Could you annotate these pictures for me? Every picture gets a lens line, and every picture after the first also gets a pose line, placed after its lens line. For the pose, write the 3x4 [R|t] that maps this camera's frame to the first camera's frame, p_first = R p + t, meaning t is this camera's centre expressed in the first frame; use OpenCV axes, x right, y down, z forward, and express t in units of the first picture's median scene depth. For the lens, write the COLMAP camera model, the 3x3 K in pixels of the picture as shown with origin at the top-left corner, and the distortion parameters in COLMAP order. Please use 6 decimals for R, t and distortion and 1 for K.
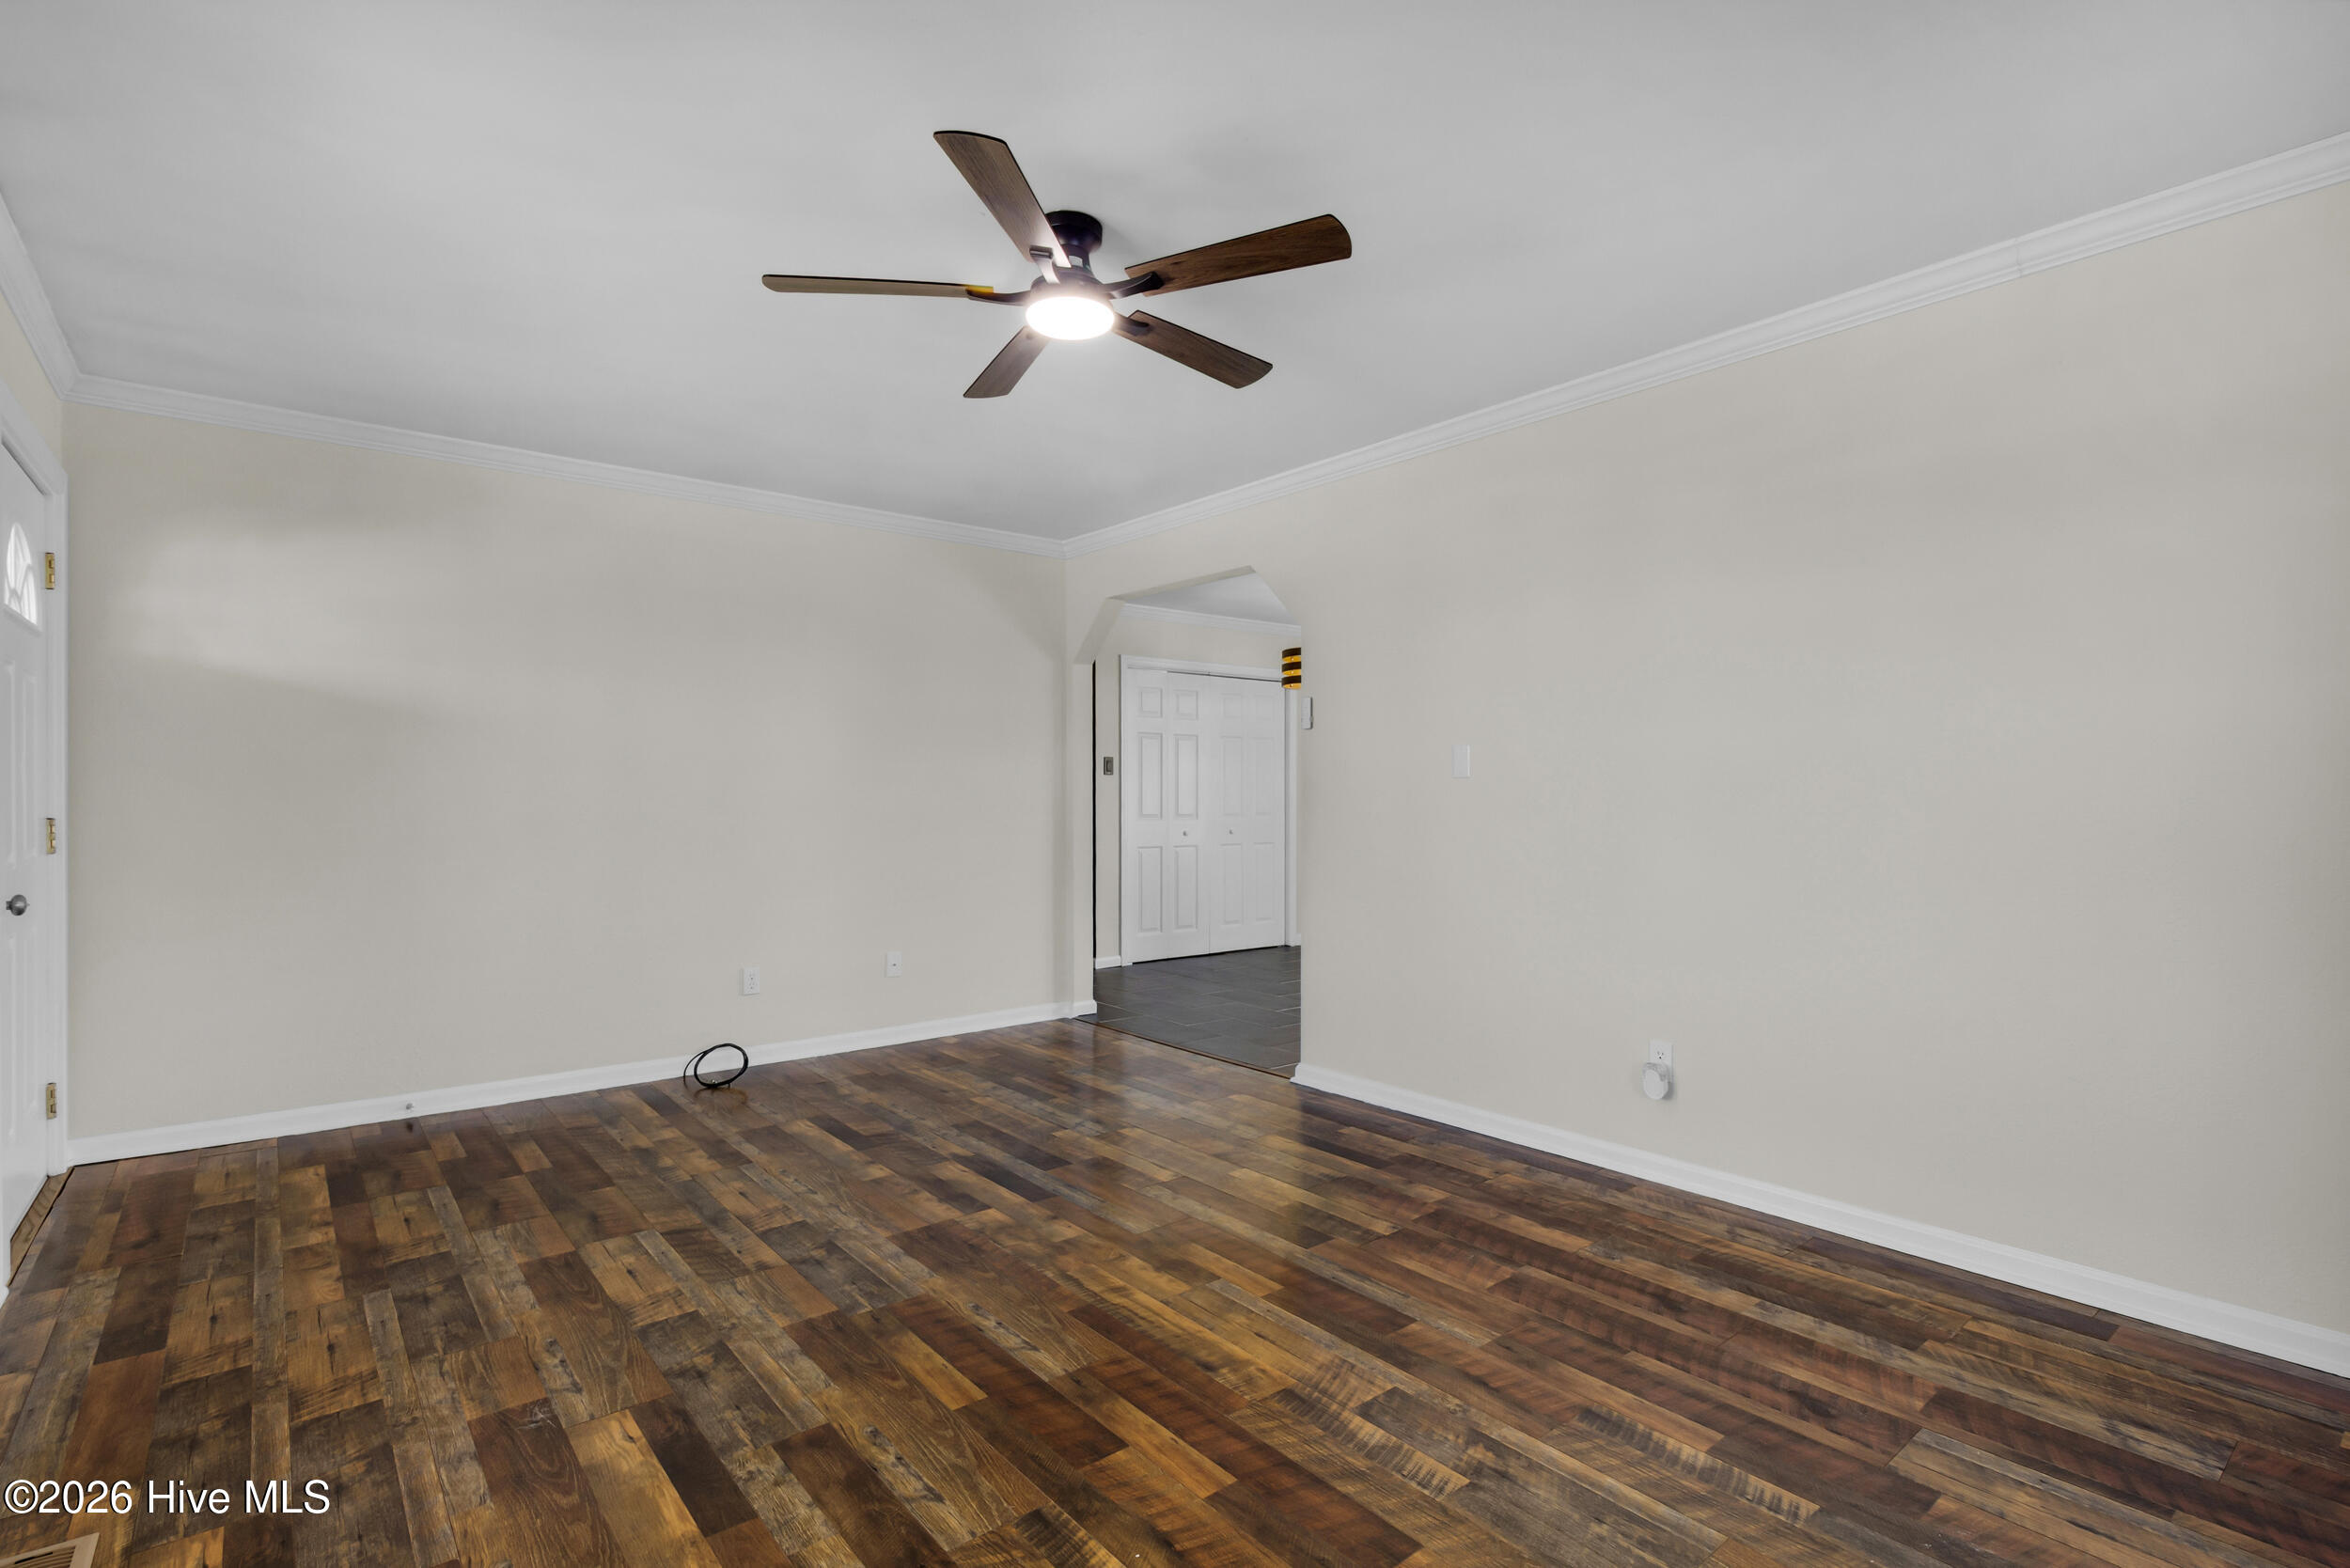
lens RADIAL K [[1123.7, 0, 1190.1], [0, 1123.7, 775.2], [0, 0, 1]] dist [-0.001600, 0.001271]
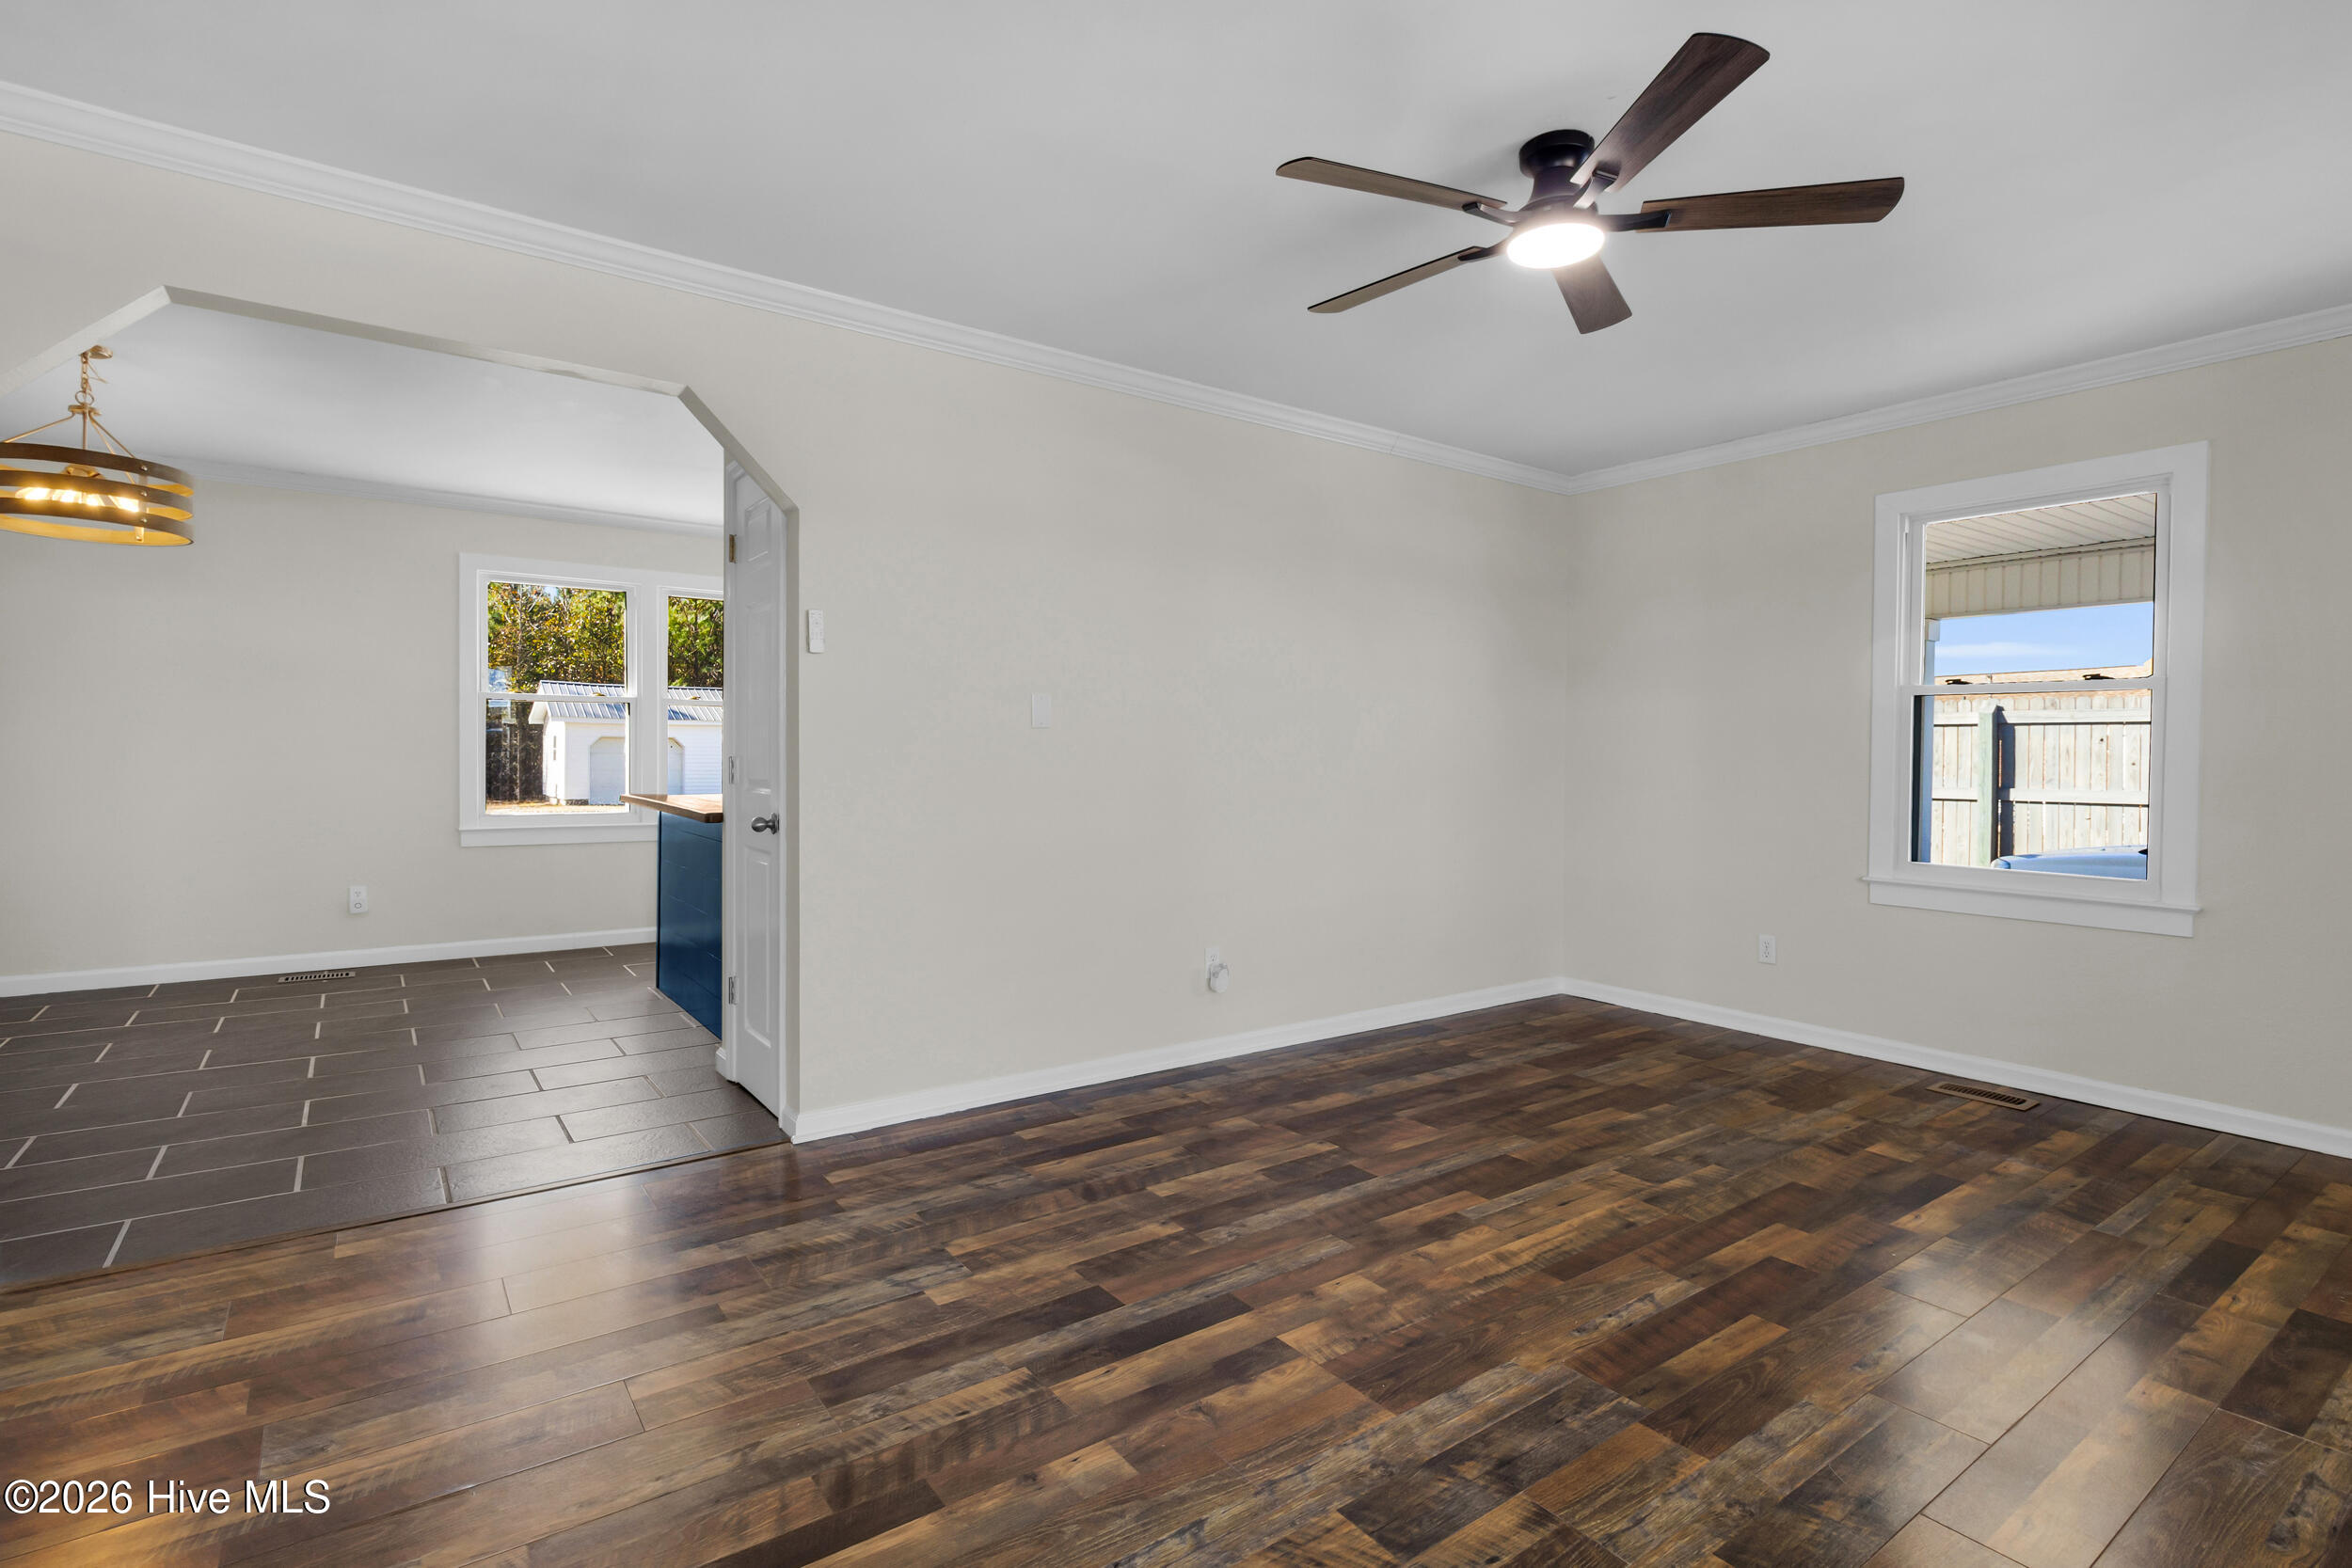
lens RADIAL K [[1124.5, 0, 1152.1], [0, 1124.5, 824.1], [0, 0, 1]] dist [-0.001600, 0.001271]
pose [[0.071200, -0.068073, 0.995136, -0.887925], [-0.024091, 0.997260, 0.069942, 0.011592], [-0.997171, -0.028953, 0.069365, 1.058191]]
